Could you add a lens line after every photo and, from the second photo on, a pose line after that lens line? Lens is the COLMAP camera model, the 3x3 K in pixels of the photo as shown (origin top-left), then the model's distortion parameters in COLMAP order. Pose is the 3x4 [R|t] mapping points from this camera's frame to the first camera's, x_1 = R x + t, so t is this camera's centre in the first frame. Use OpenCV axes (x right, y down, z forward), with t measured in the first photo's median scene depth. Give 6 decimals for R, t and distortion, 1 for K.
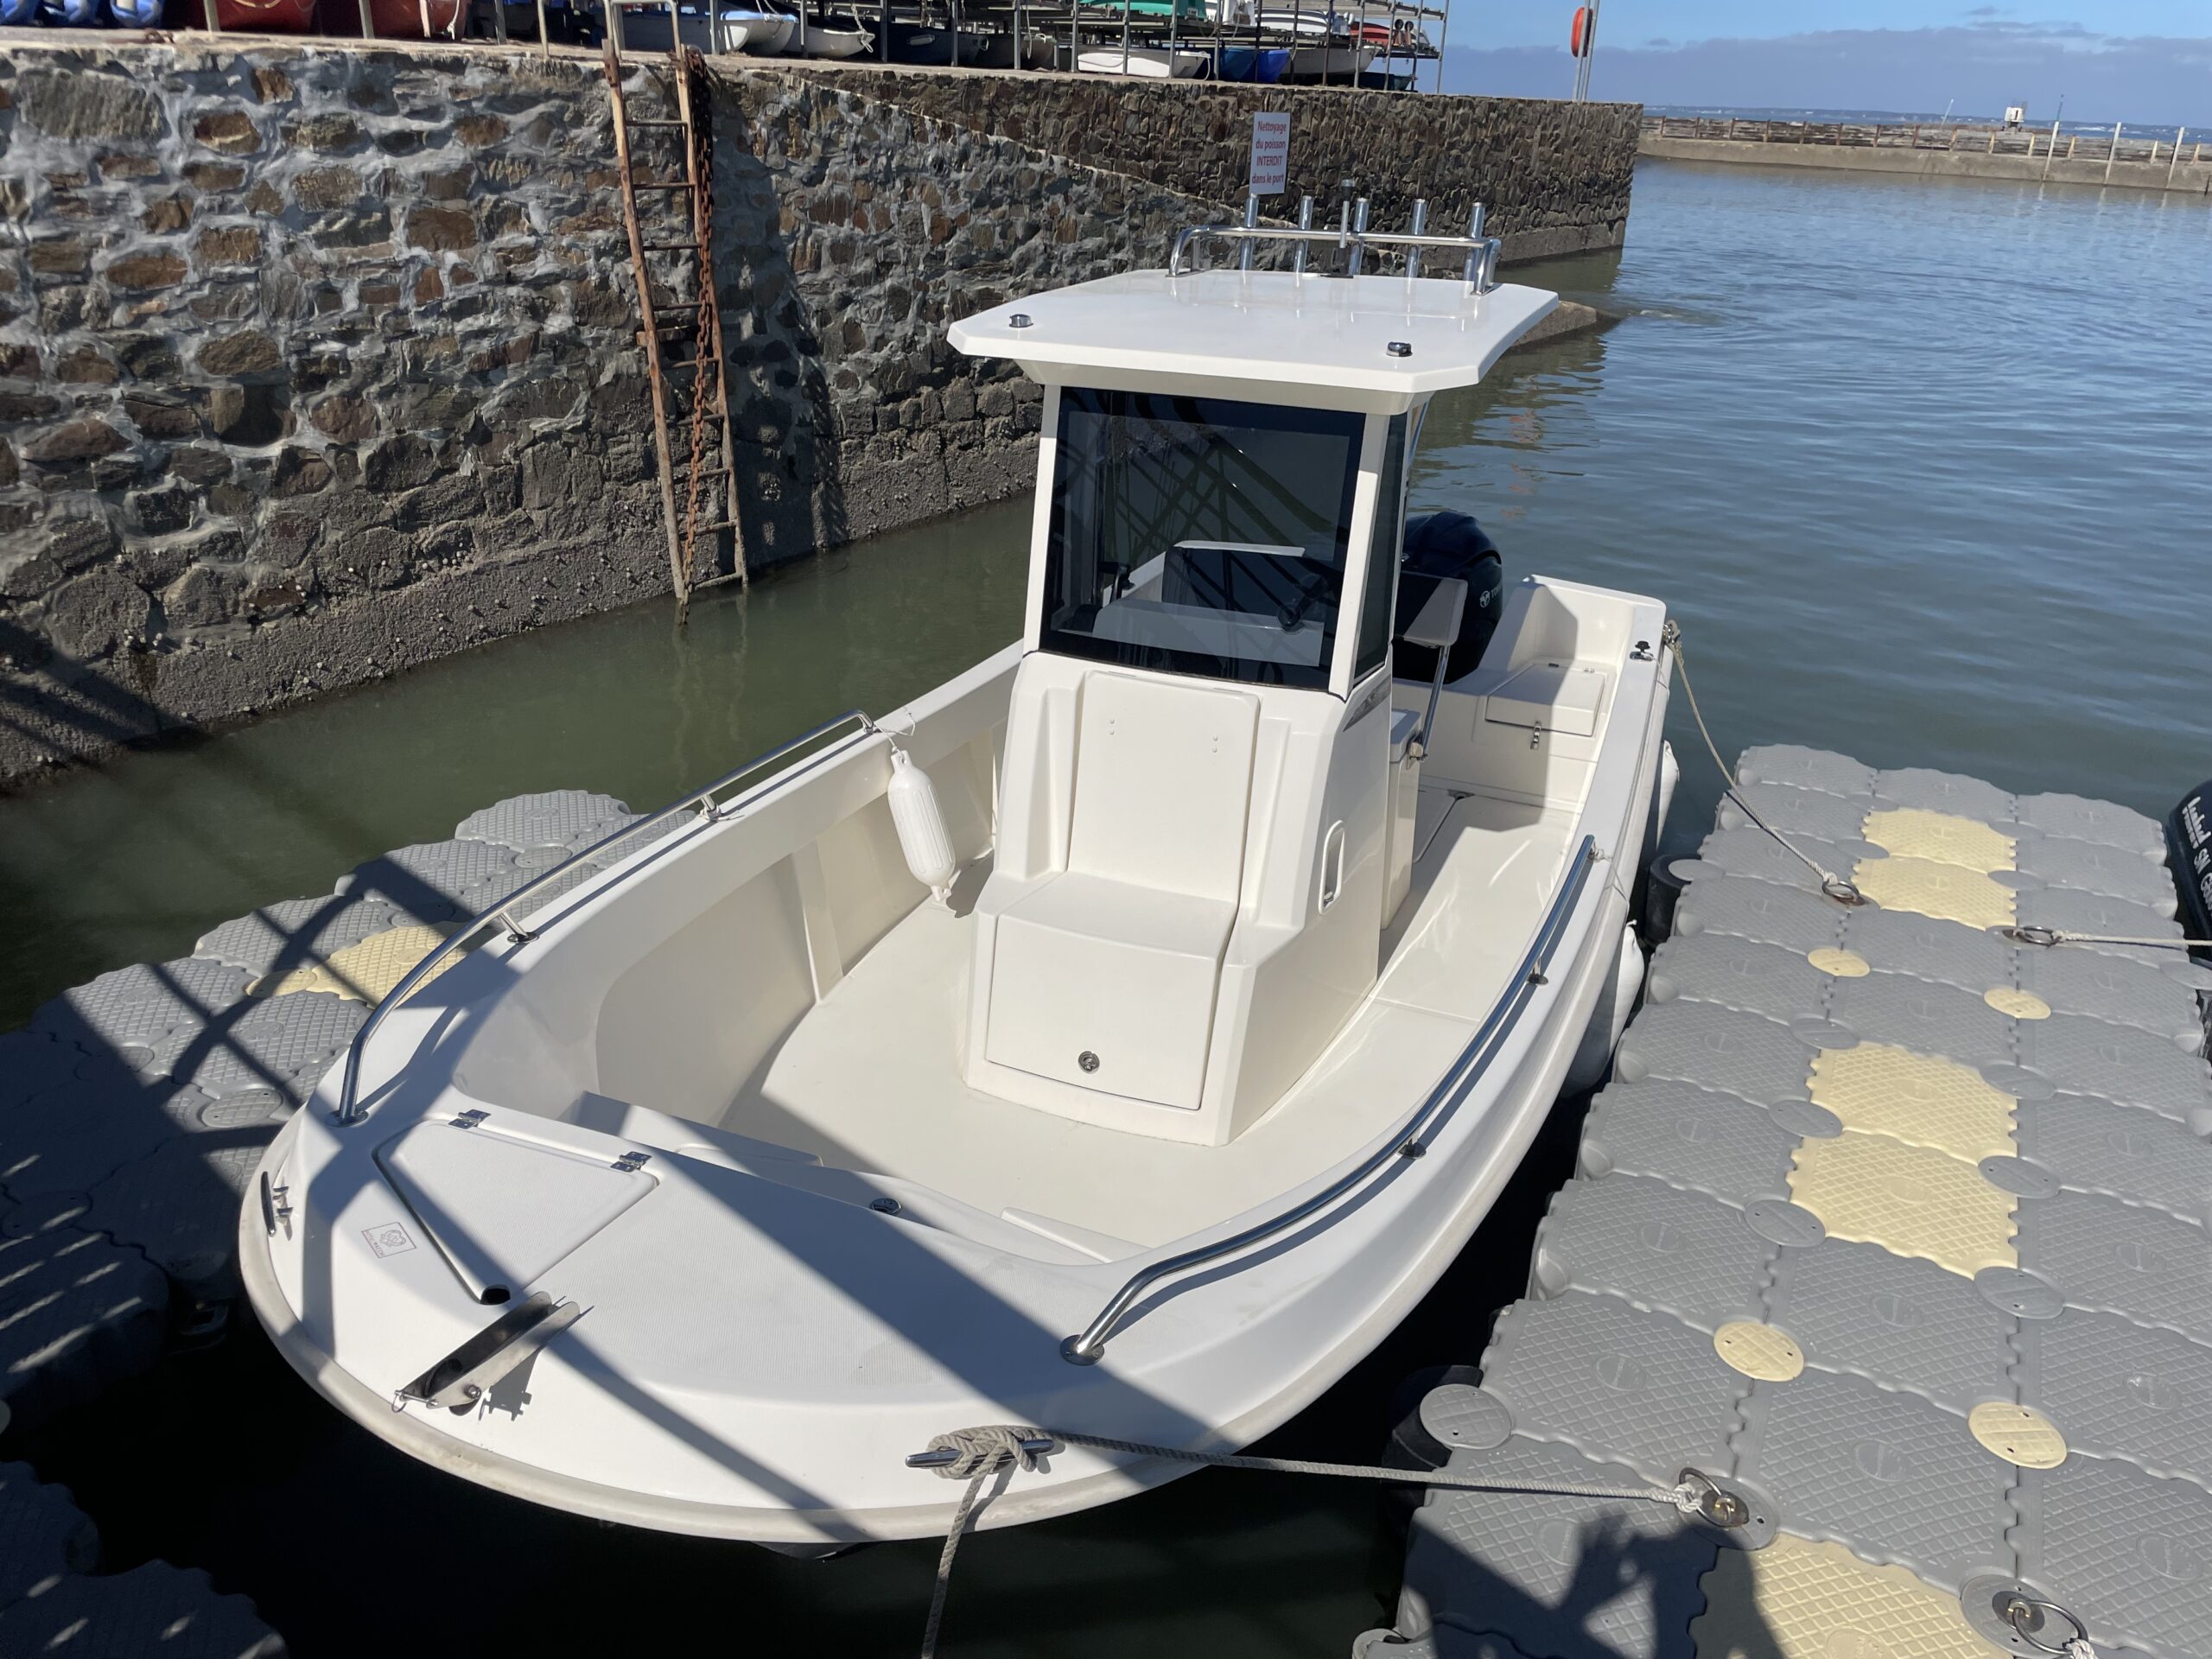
lens RADIAL K [[1763.1, 0, 1143.3], [0, 1763.1, 855.9], [0, 0, 1]] dist [0.032795, -0.082079]
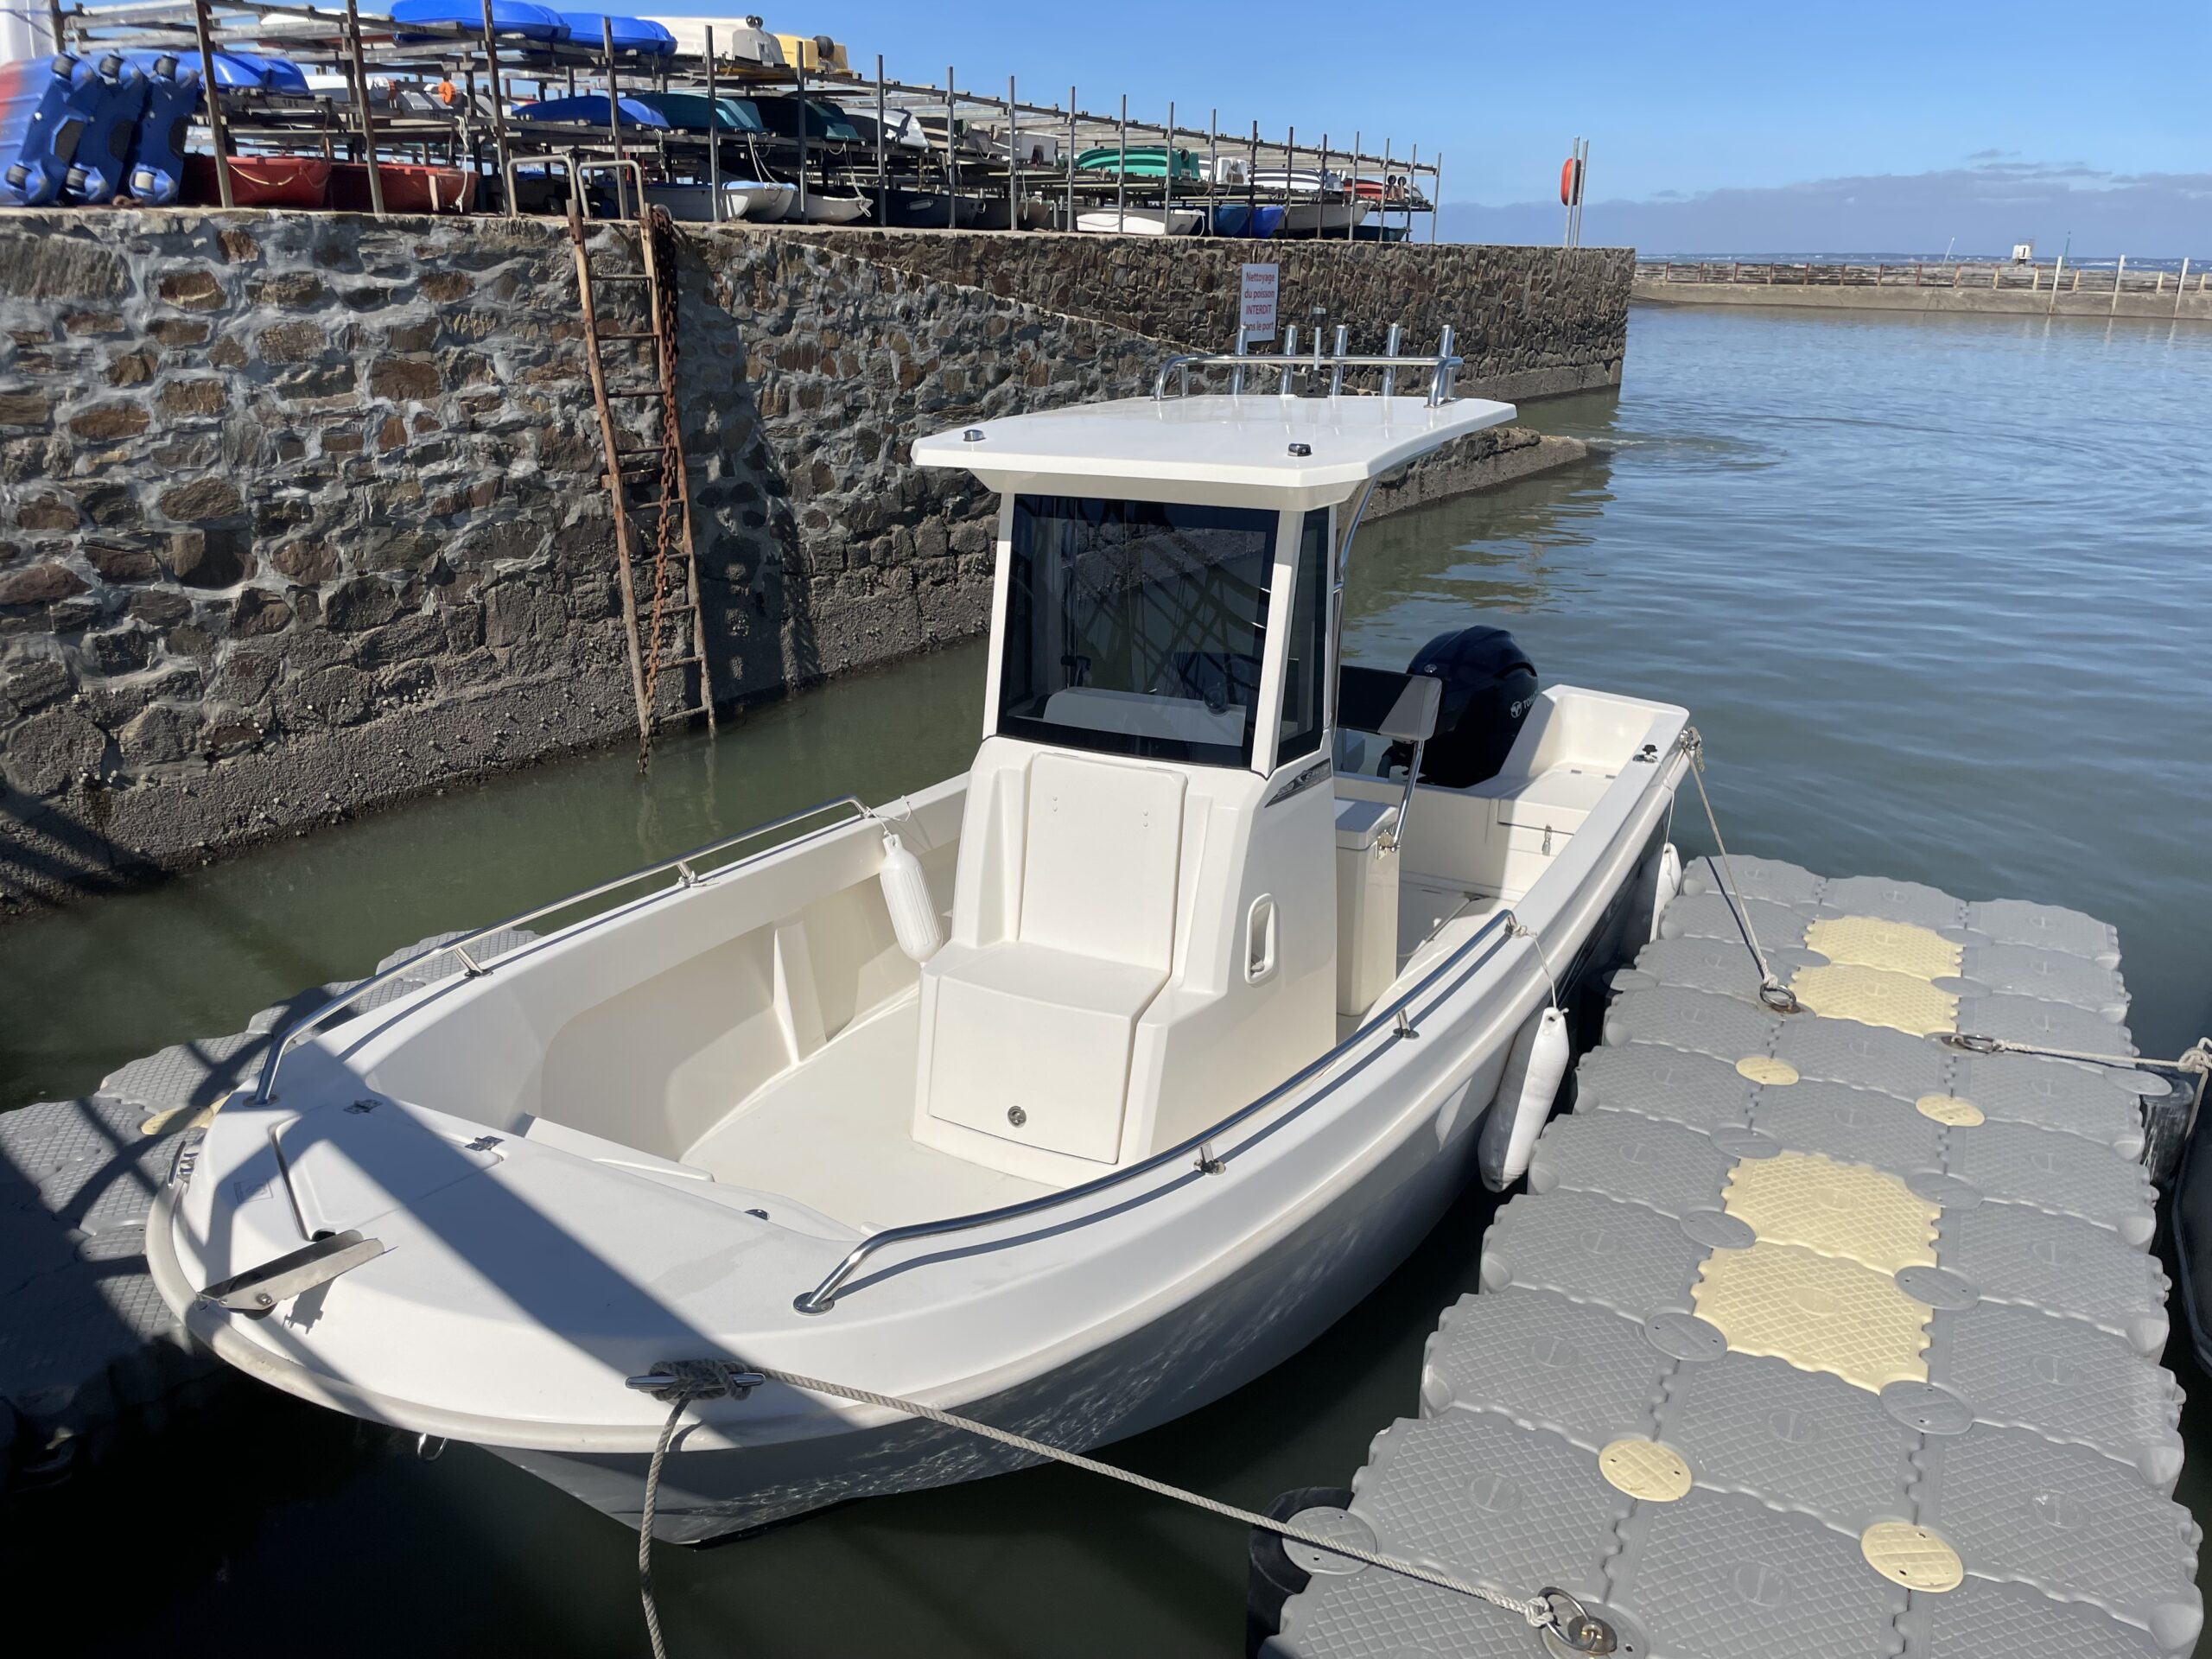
lens RADIAL K [[1763.1, 0, 1144.5], [0, 1763.1, 838.1], [0, 0, 1]] dist [0.032795, -0.082079]
pose [[0.999530, -0.015900, -0.026226, 0.056620], [0.013467, 0.995809, -0.090462, 0.011721], [0.027555, 0.090066, 0.995555, 0.004629]]
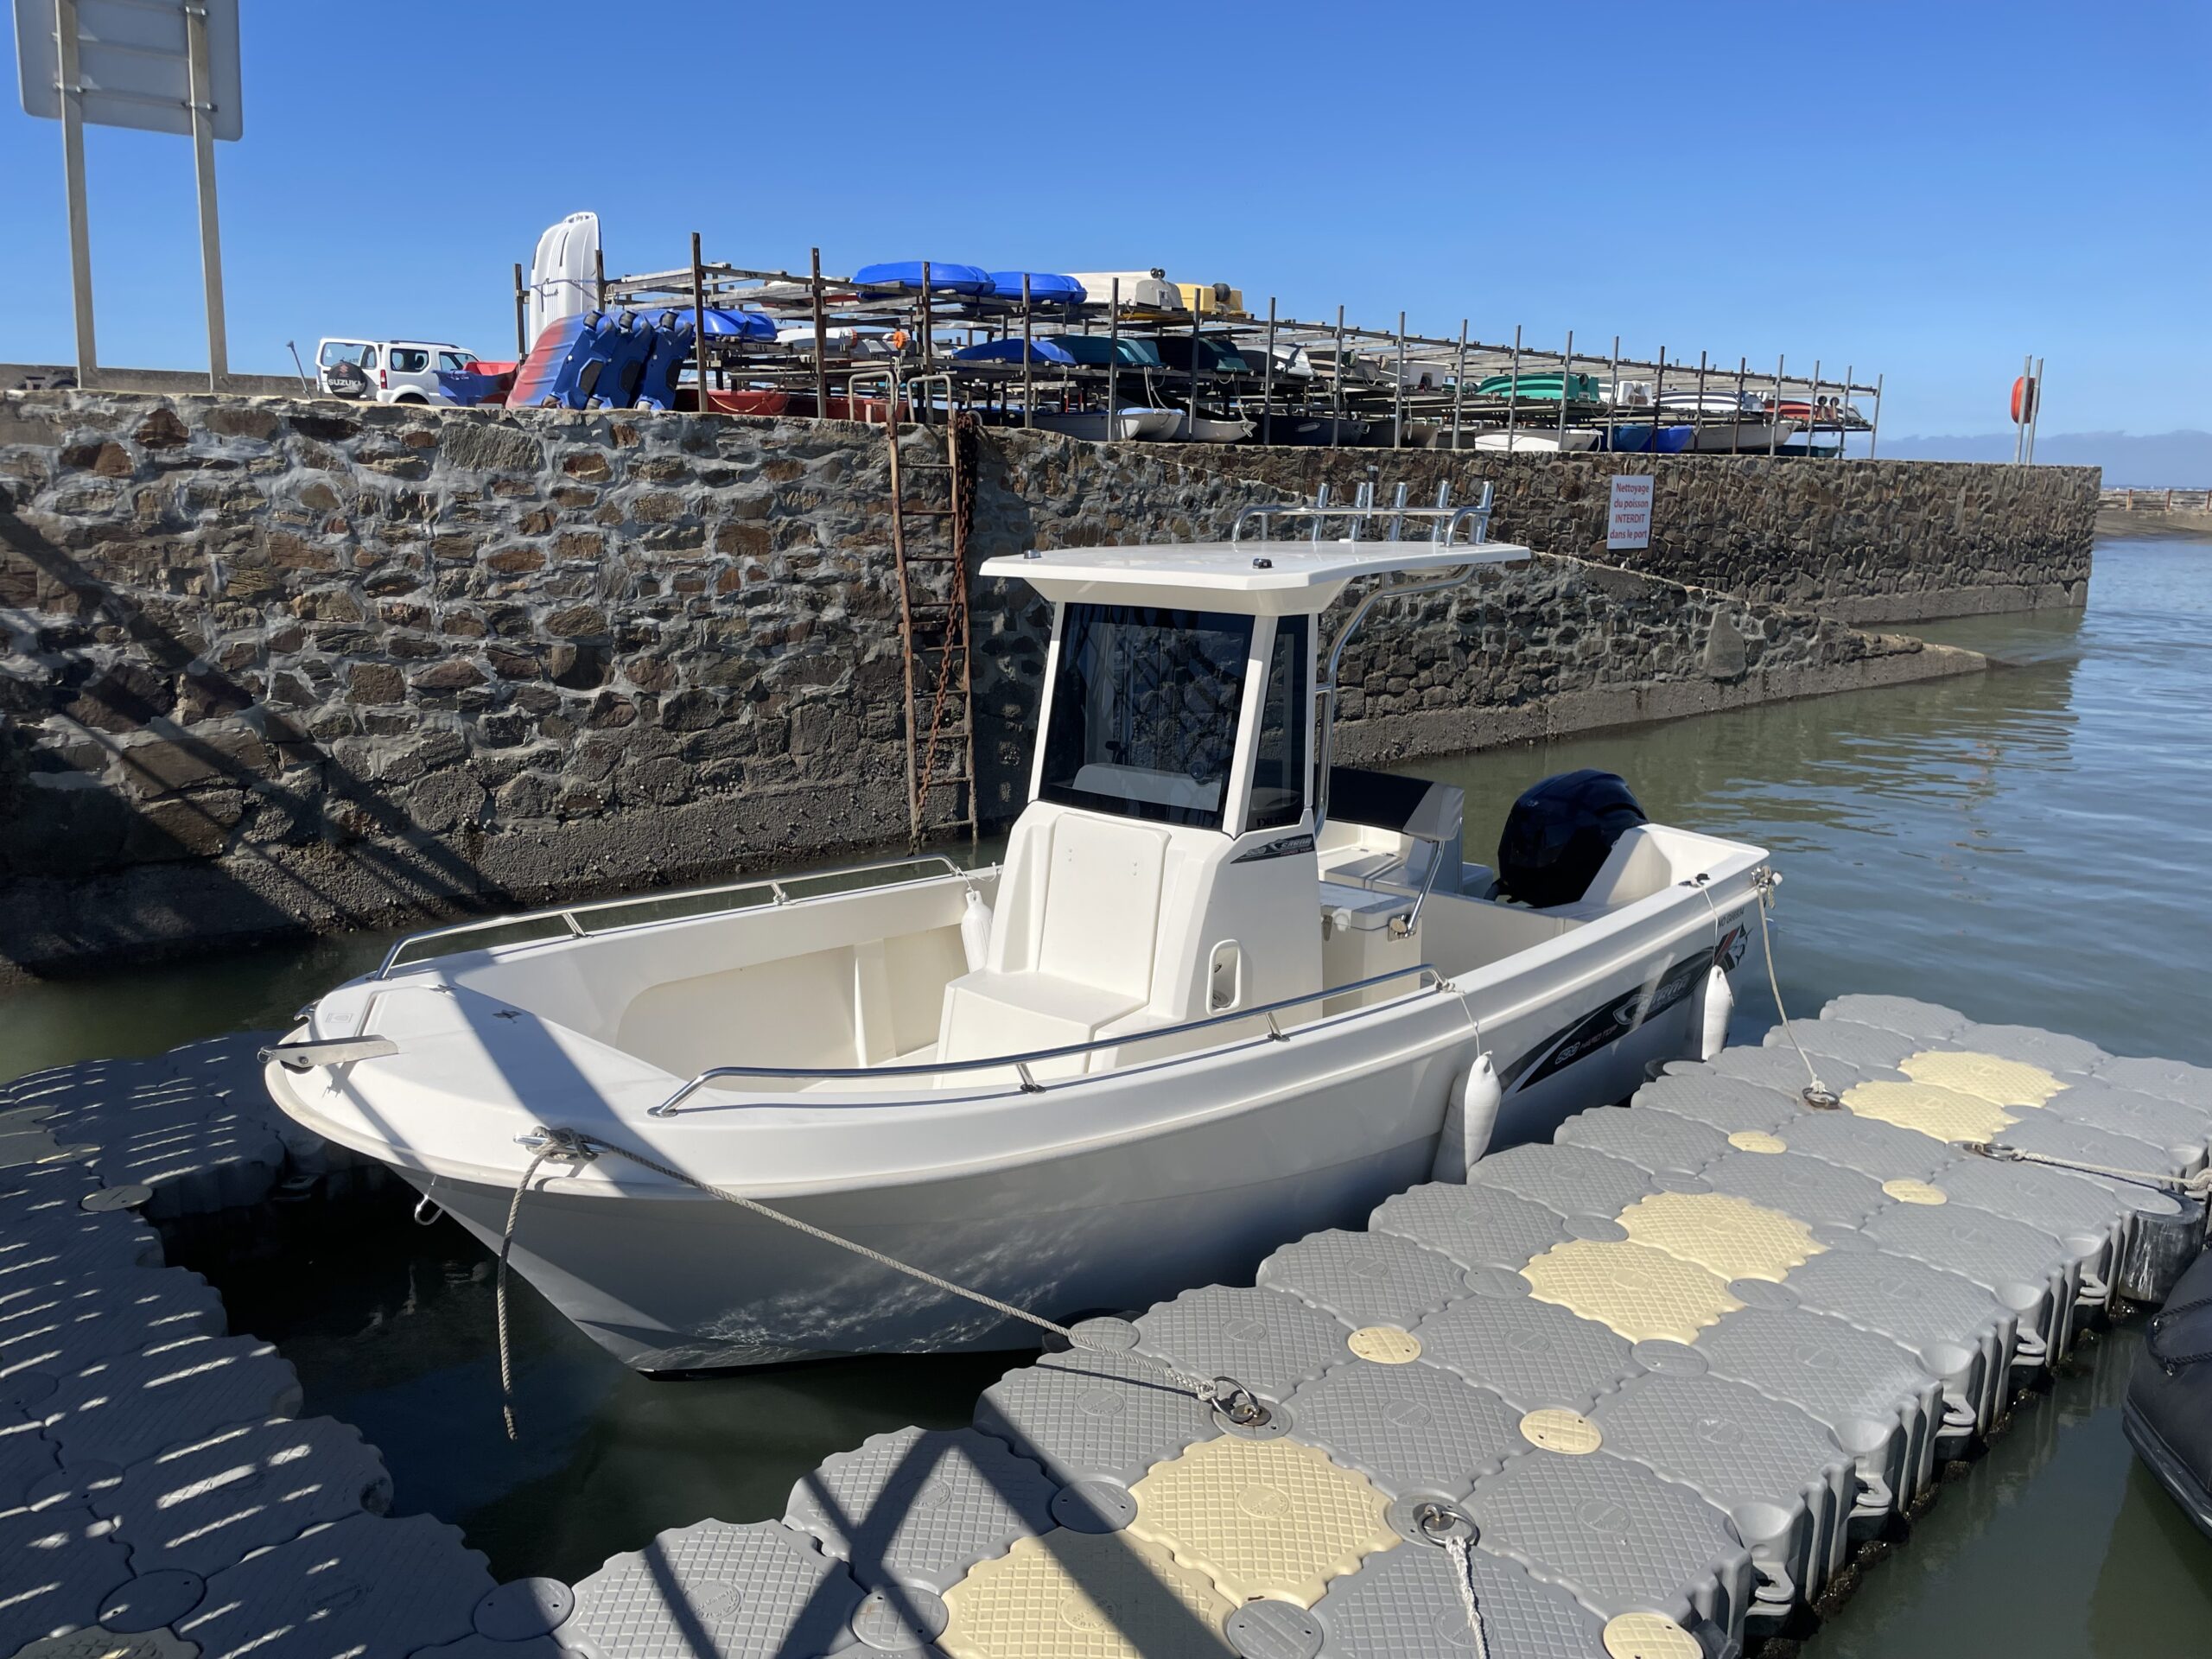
lens RADIAL K [[1763.1, 0, 1082.4], [0, 1763.1, 813.3], [0, 0, 1]] dist [0.032795, -0.082079]
pose [[0.935336, 0.034426, -0.352081, 0.302254], [-0.116808, 0.969489, -0.215516, 0.095364], [0.333920, 0.242706, 0.910819, -0.067443]]
